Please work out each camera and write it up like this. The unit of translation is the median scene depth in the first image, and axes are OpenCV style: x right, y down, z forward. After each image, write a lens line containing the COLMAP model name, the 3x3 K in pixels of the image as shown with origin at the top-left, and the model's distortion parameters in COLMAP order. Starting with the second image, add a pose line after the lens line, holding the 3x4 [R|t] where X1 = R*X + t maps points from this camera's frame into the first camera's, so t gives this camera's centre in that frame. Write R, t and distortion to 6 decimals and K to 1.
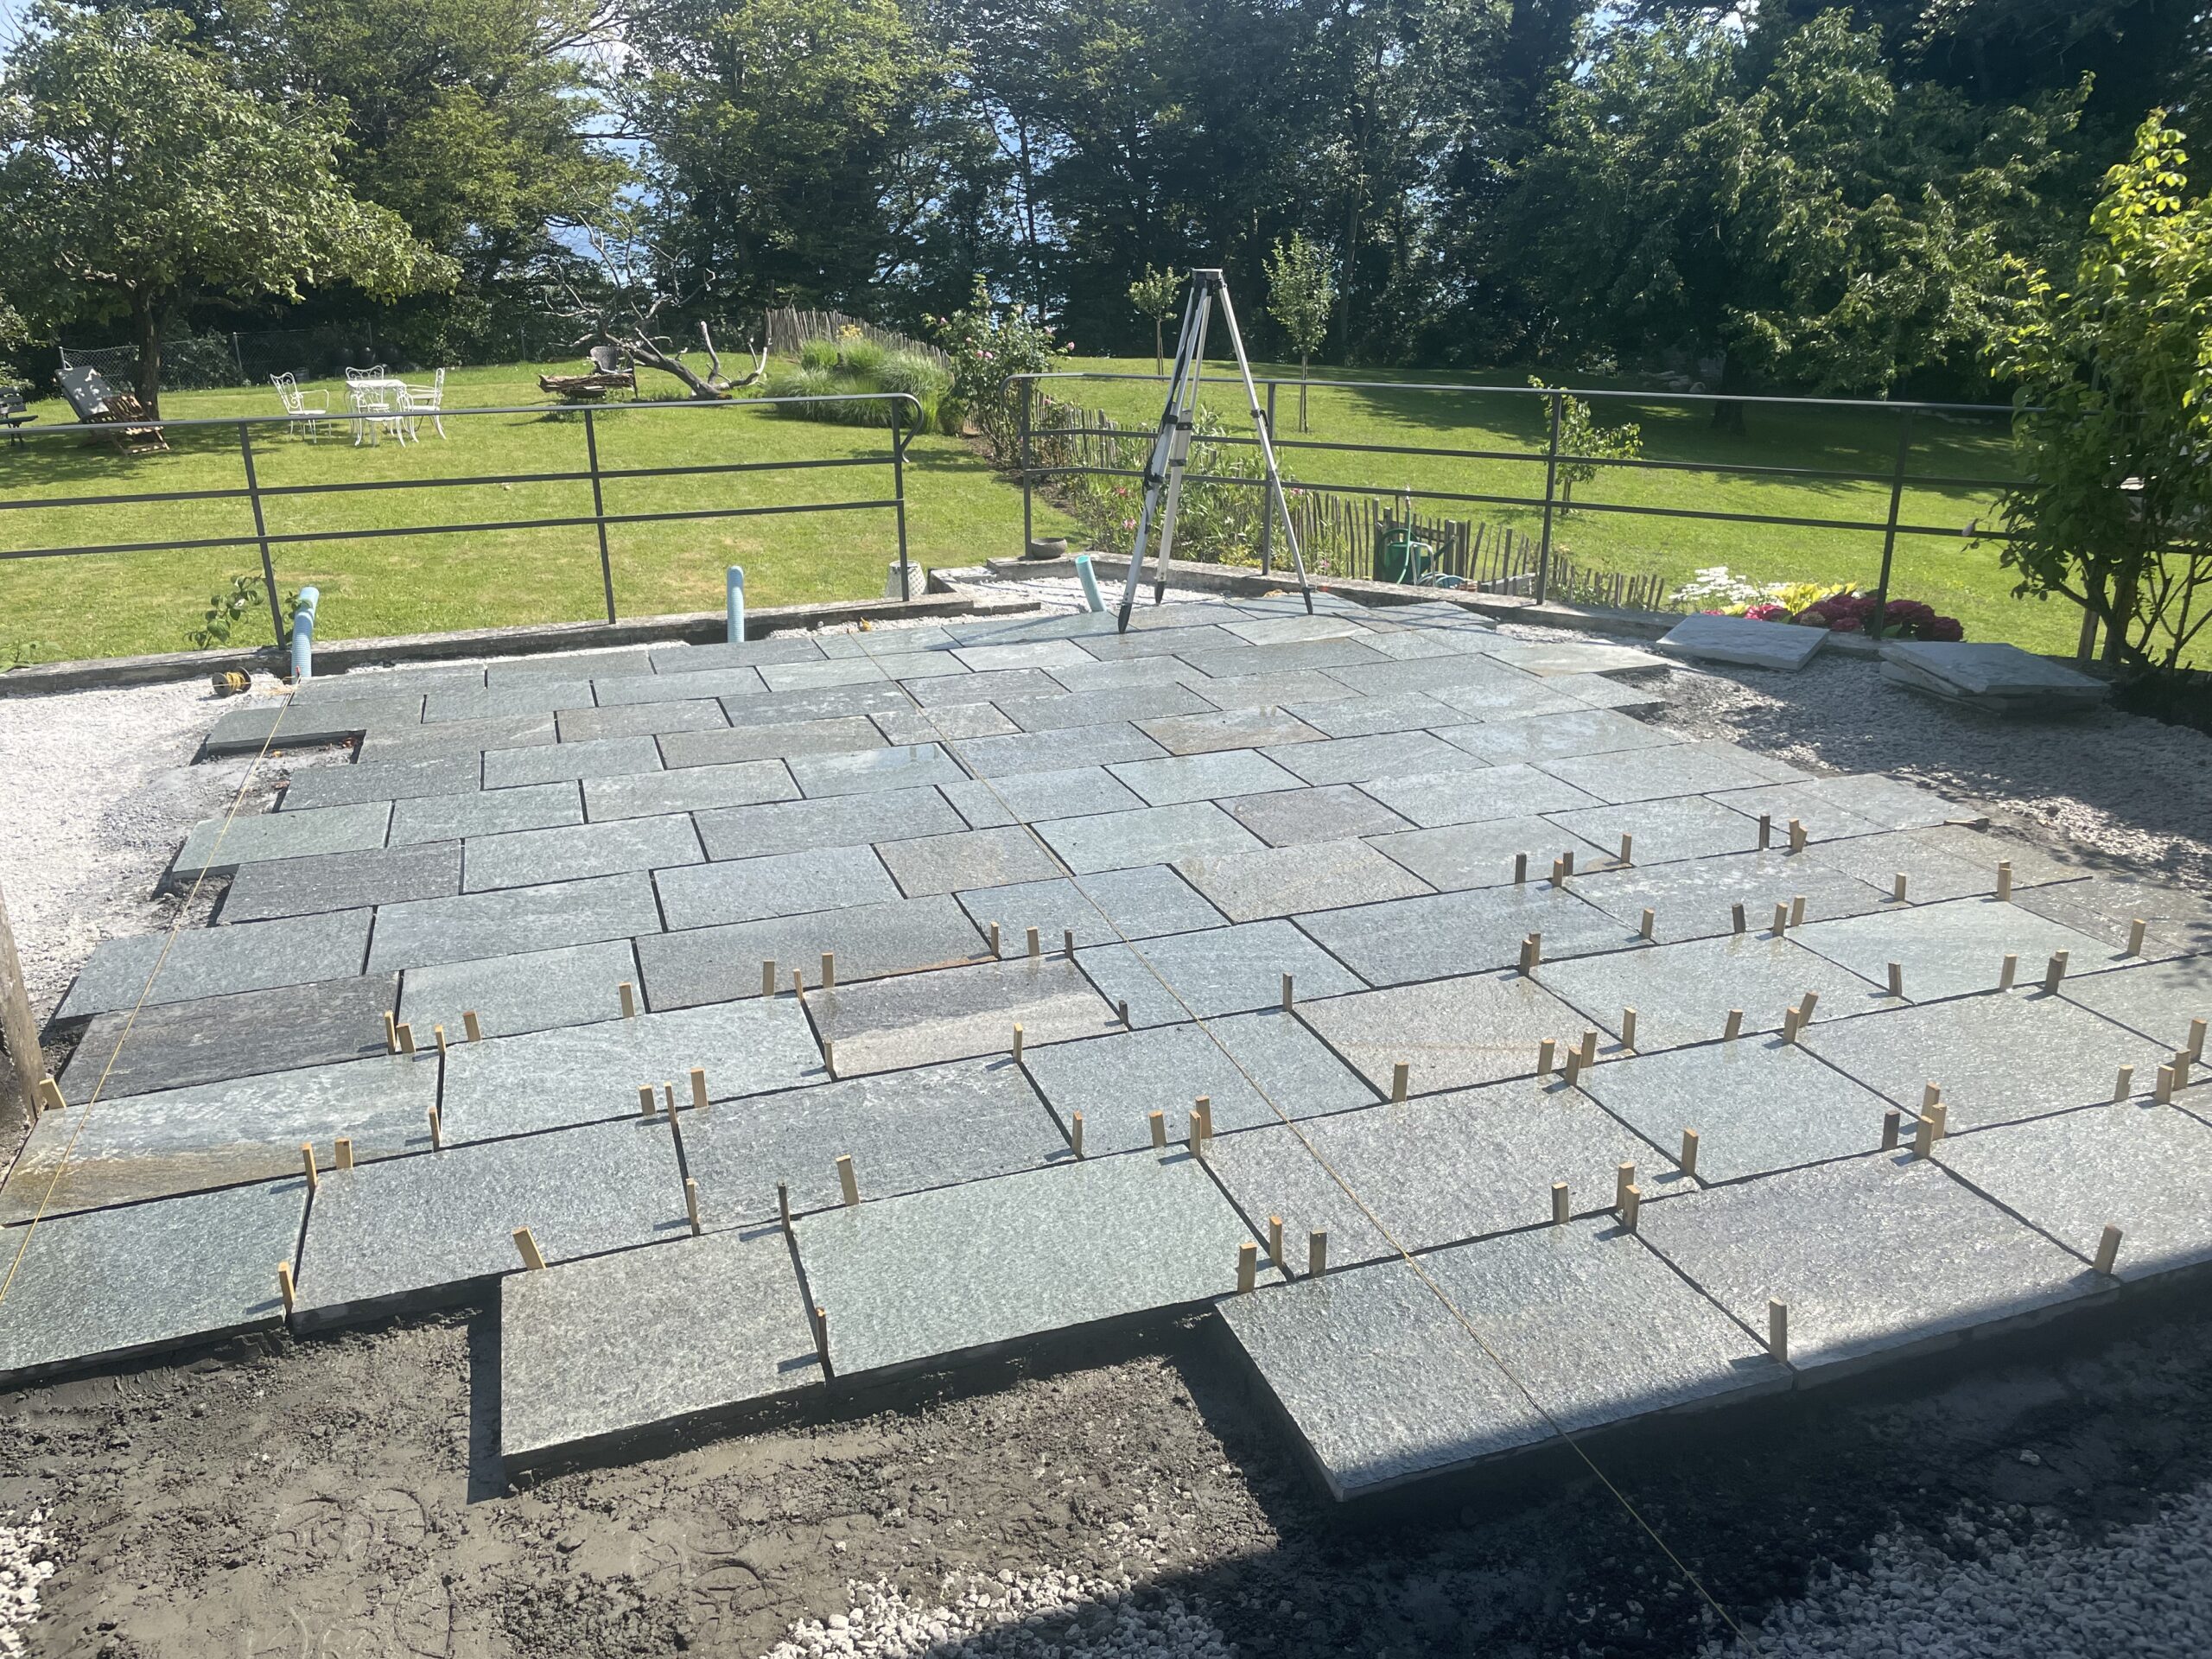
lens RADIAL K [[1664.2, 0, 1096.8], [0, 1664.2, 812.5], [0, 0, 1]] dist [0.082248, -0.105548]
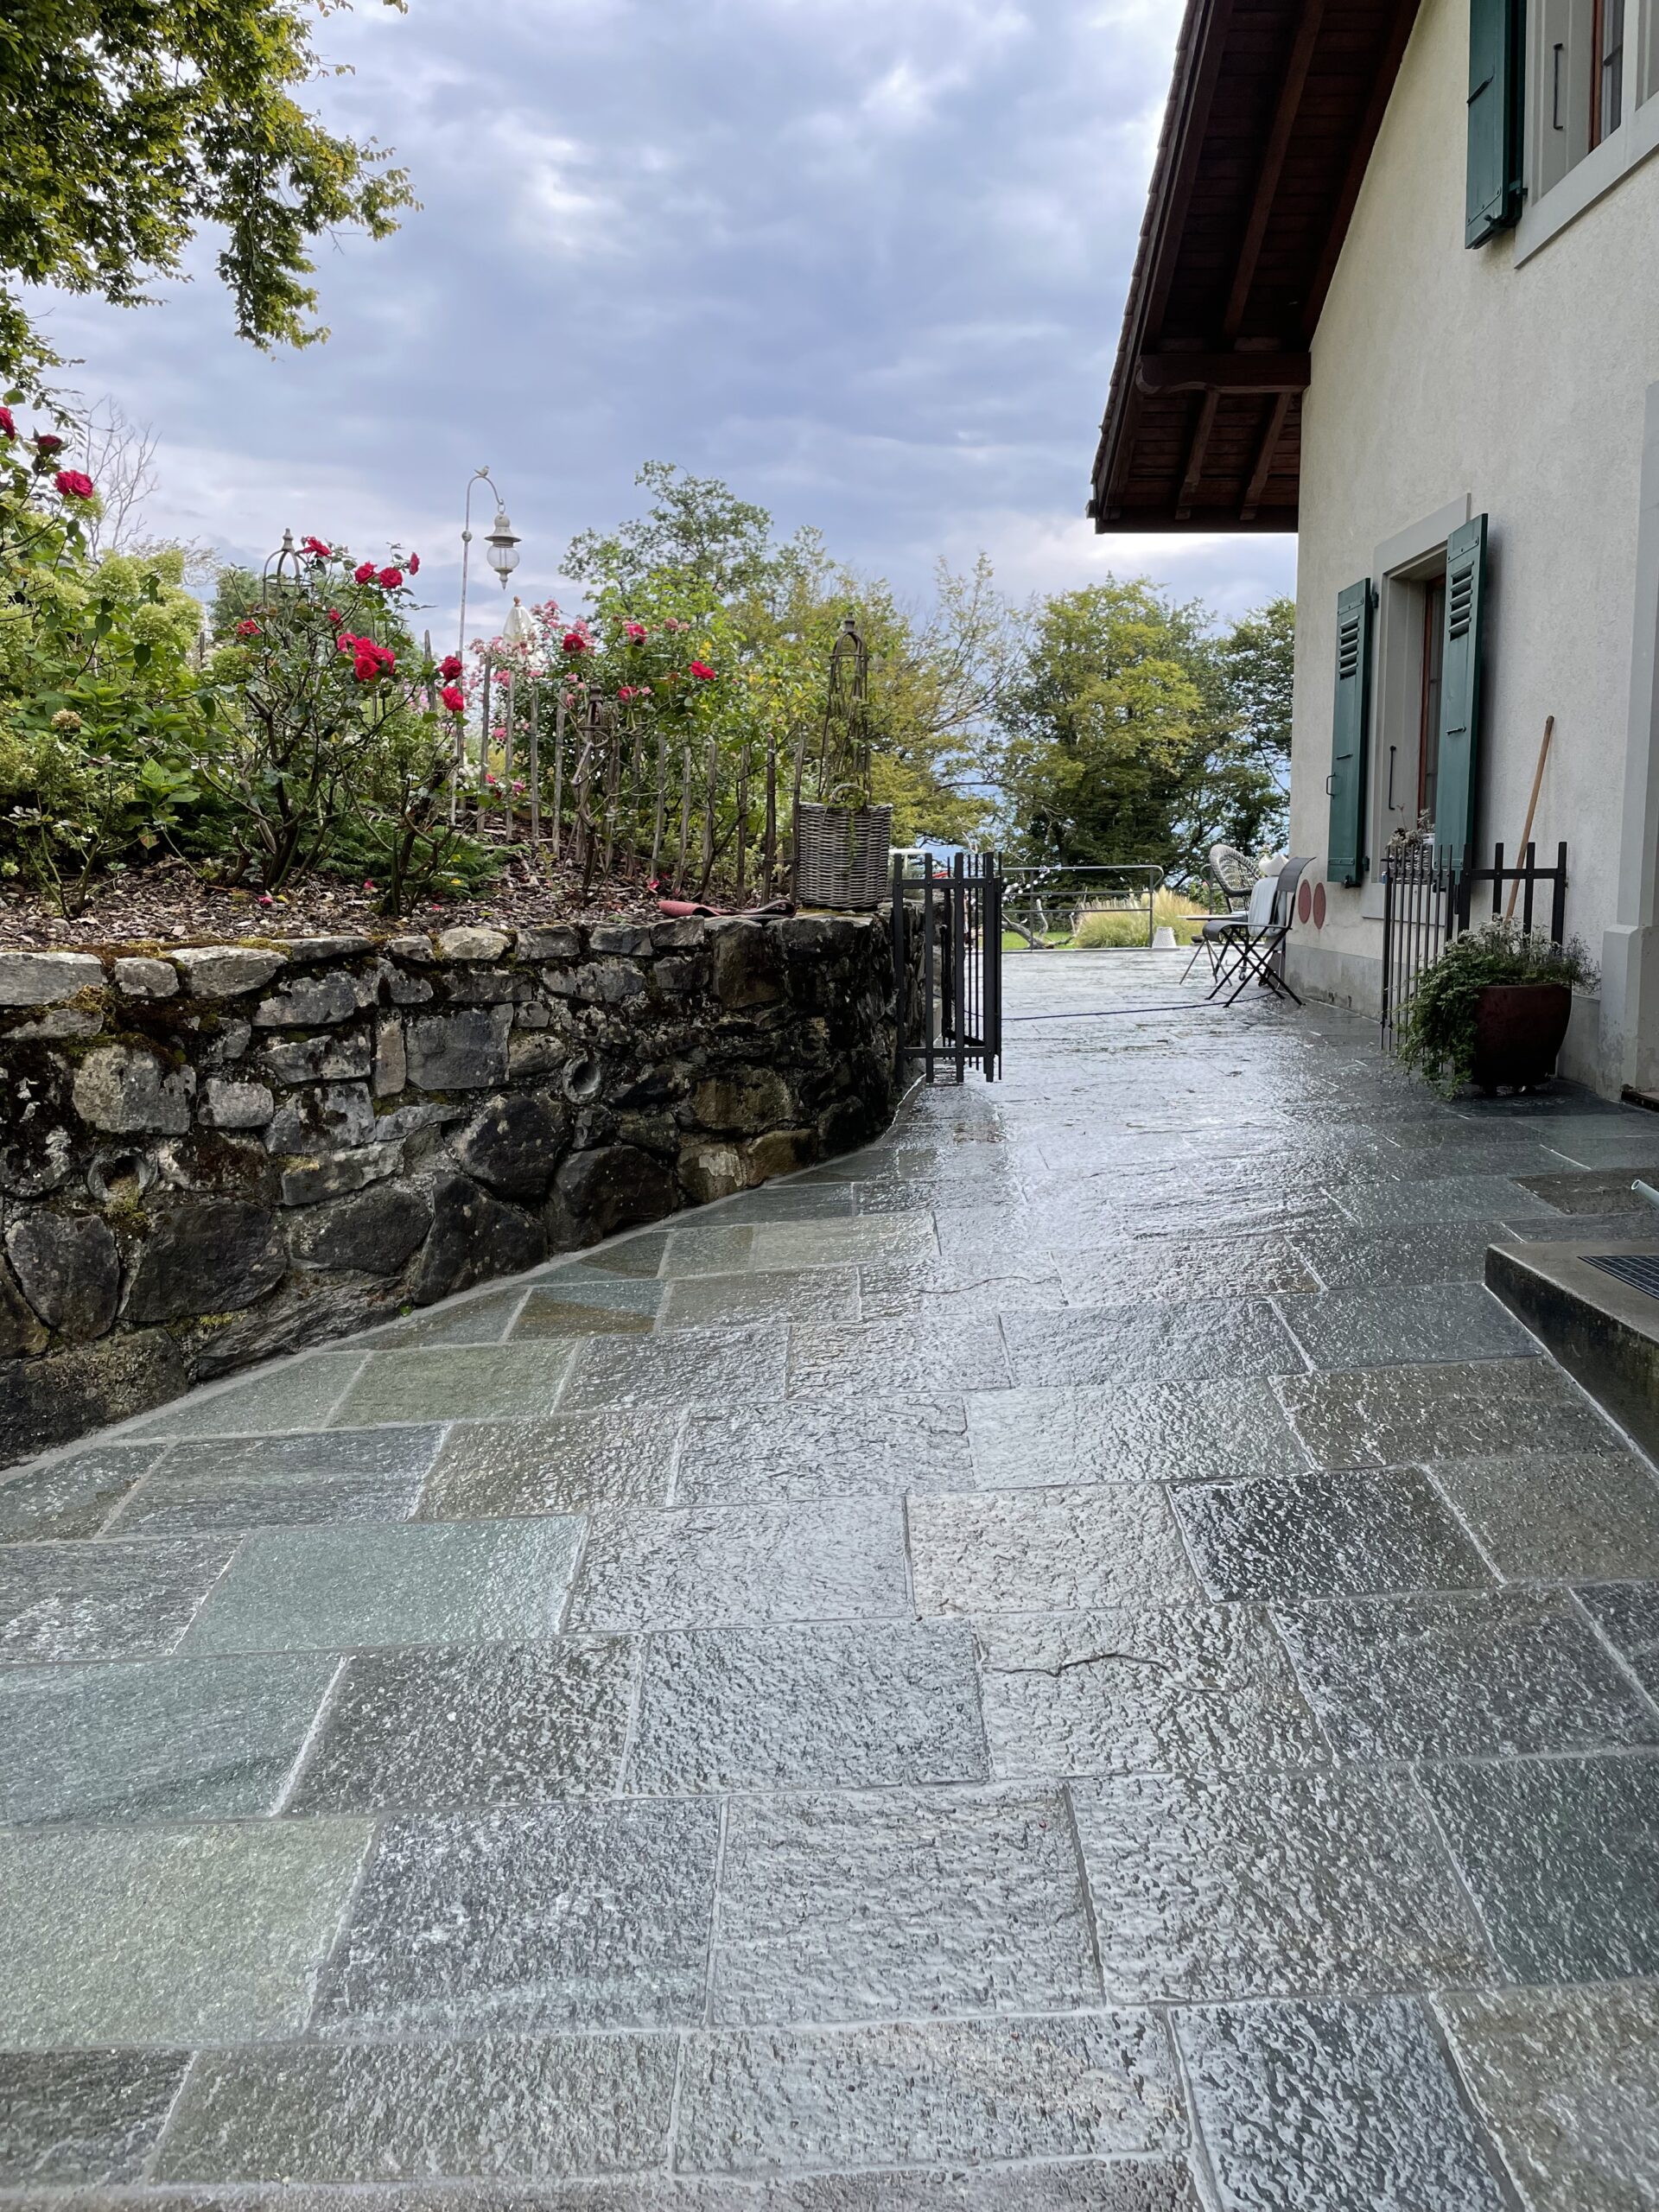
lens RADIAL K [[1664.2, 0, 845.8], [0, 1664.2, 1099.1], [0, 0, 1]] dist [0.082248, -0.105548]
pose [[0.949949, 0.043065, -0.309422, 0.052497], [-0.102645, 0.978490, -0.178943, 0.131136], [0.295060, 0.201748, 0.933937, -0.312220]]
